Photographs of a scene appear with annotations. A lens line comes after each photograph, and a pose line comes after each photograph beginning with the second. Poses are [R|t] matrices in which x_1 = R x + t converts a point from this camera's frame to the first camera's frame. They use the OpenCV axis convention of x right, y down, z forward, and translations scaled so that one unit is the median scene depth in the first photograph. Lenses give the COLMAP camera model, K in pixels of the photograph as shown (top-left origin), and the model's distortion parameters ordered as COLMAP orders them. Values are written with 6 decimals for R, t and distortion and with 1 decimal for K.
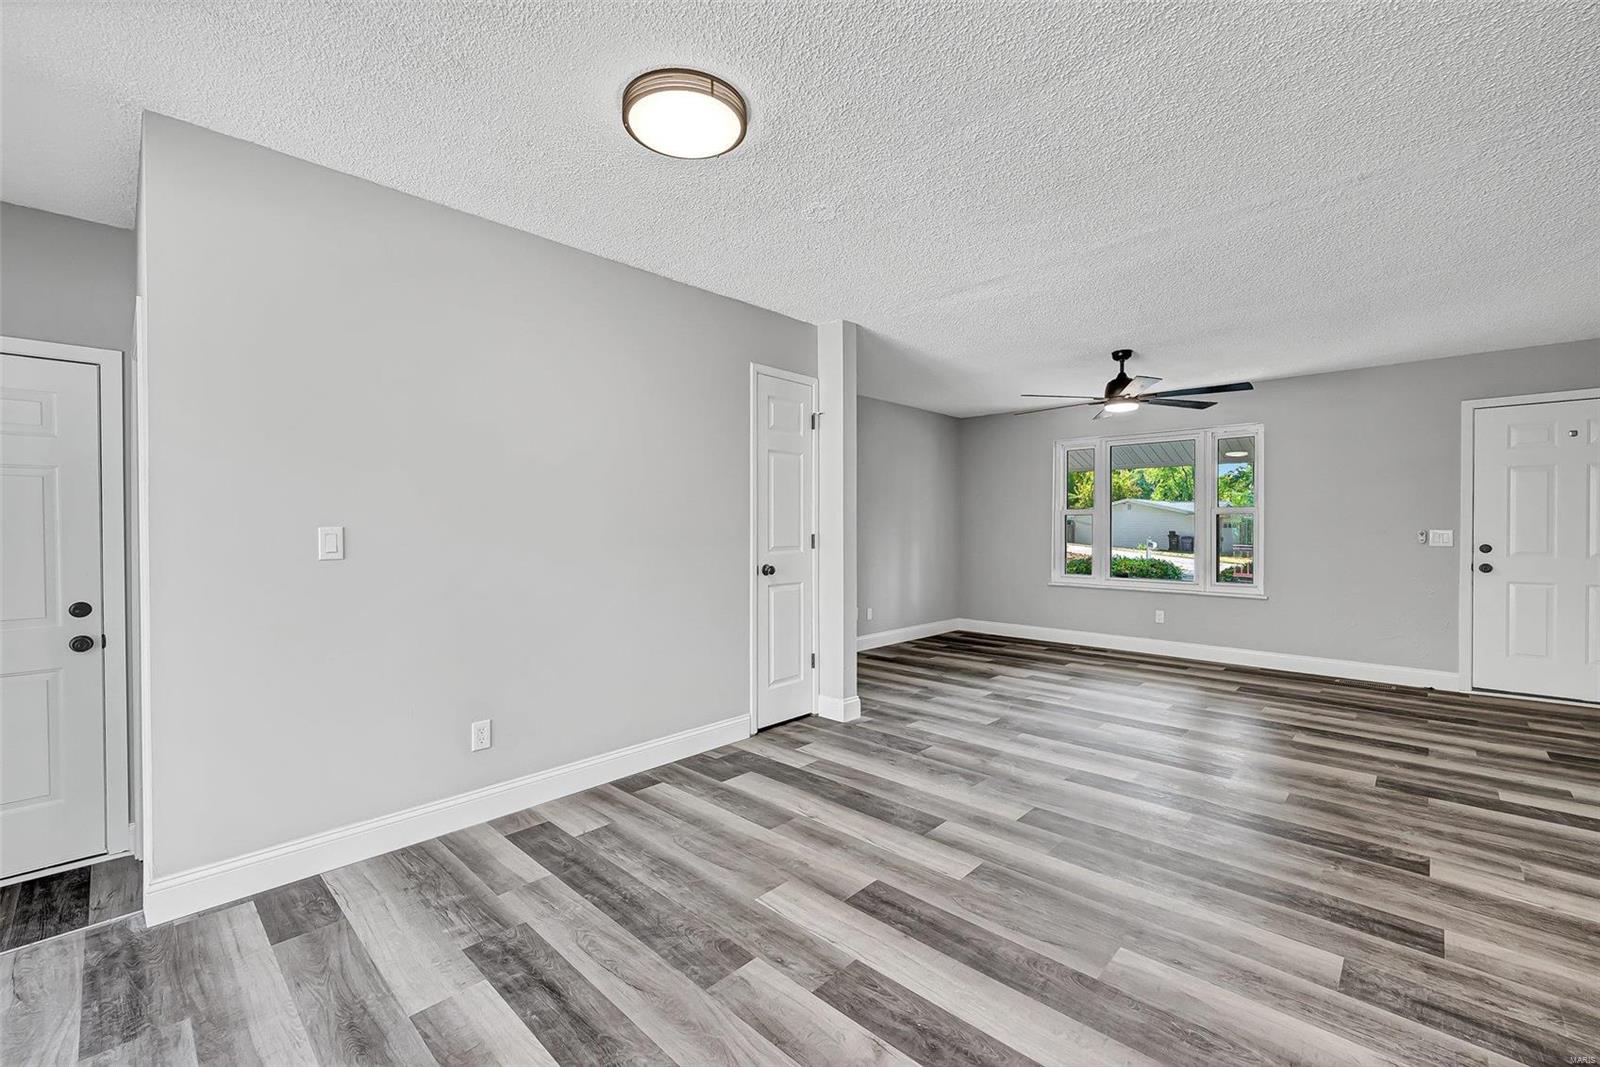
lens RADIAL K [[654.6, 0, 810.0], [0, 654.6, 515.8], [0, 0, 1]] dist [-0.000469, -0.000221]
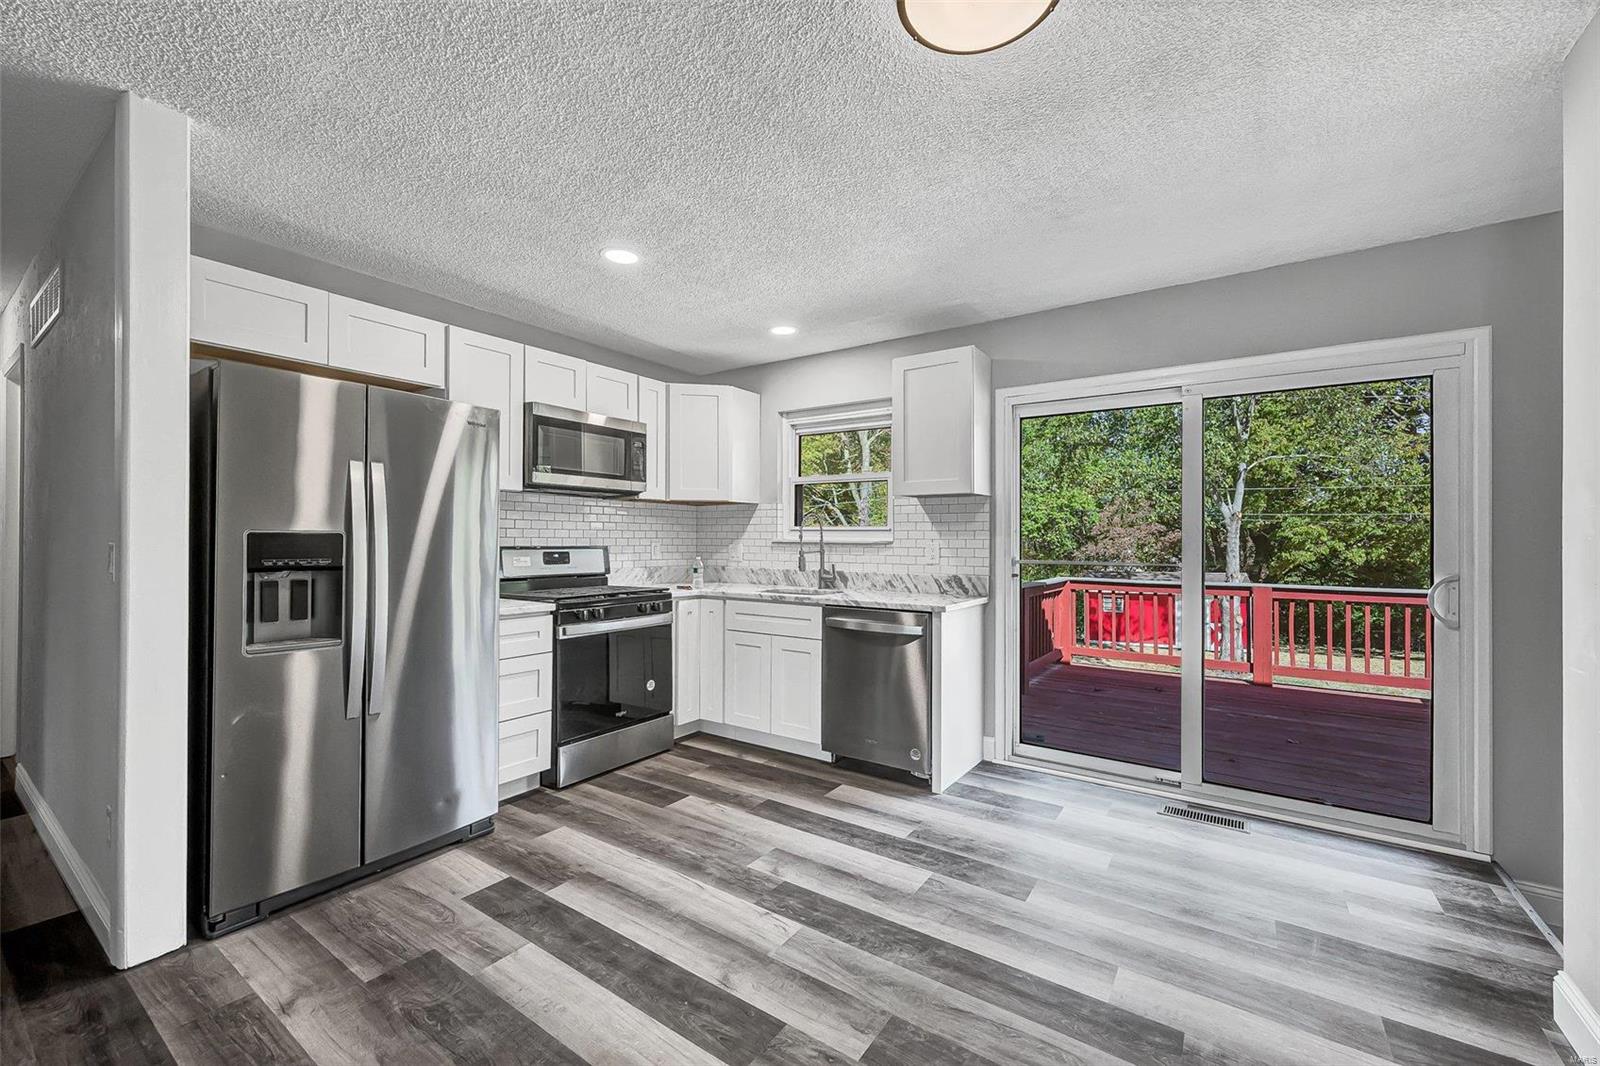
lens RADIAL K [[644.8, 0, 798.6], [0, 644.8, 537.7], [0, 0, 1]] dist [0.001000, -0.000170]
pose [[-0.989817, -0.008592, -0.142086, 0.083432], [-0.005925, 0.999798, -0.019183, 0.006272], [0.142222, -0.018146, -0.989668, 1.263353]]
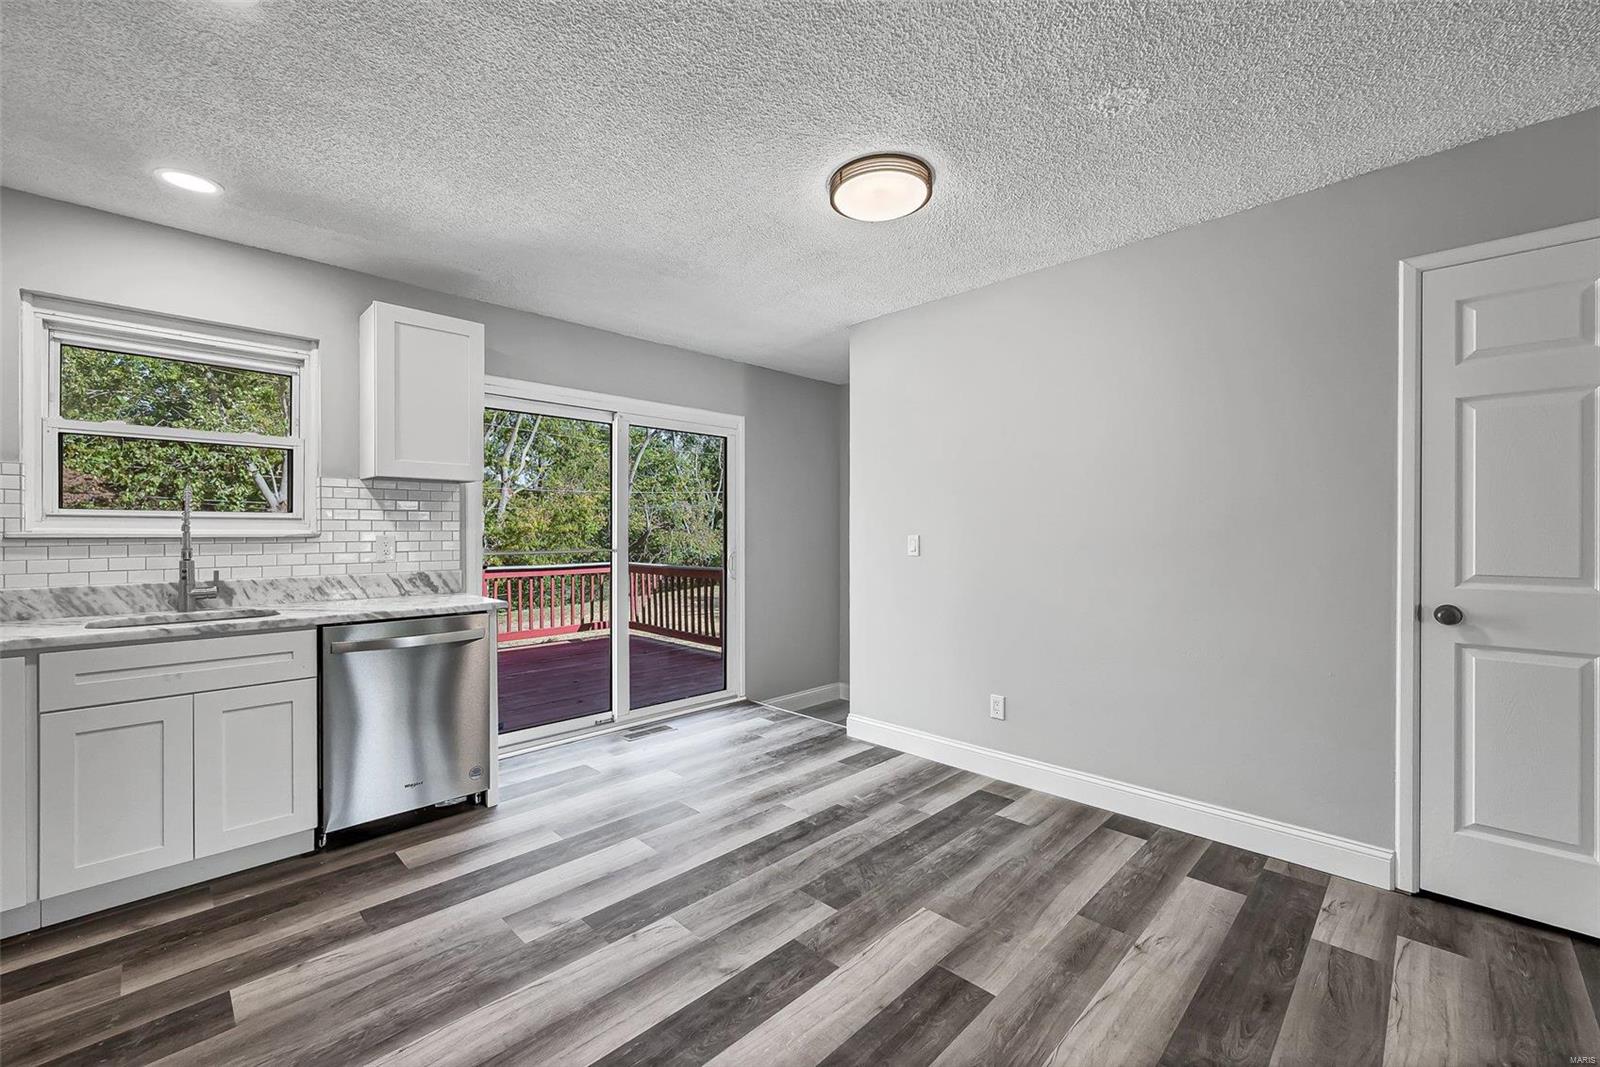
lens RADIAL K [[654.9, 0, 789.0], [0, 654.9, 532.6], [0, 0, 1]] dist [0.000428, 0.000151]
pose [[-0.039264, -0.000788, -0.999229, 0.753670], [0.017859, 0.999839, -0.001490, -0.001342], [0.999069, -0.017904, -0.039244, 0.668782]]
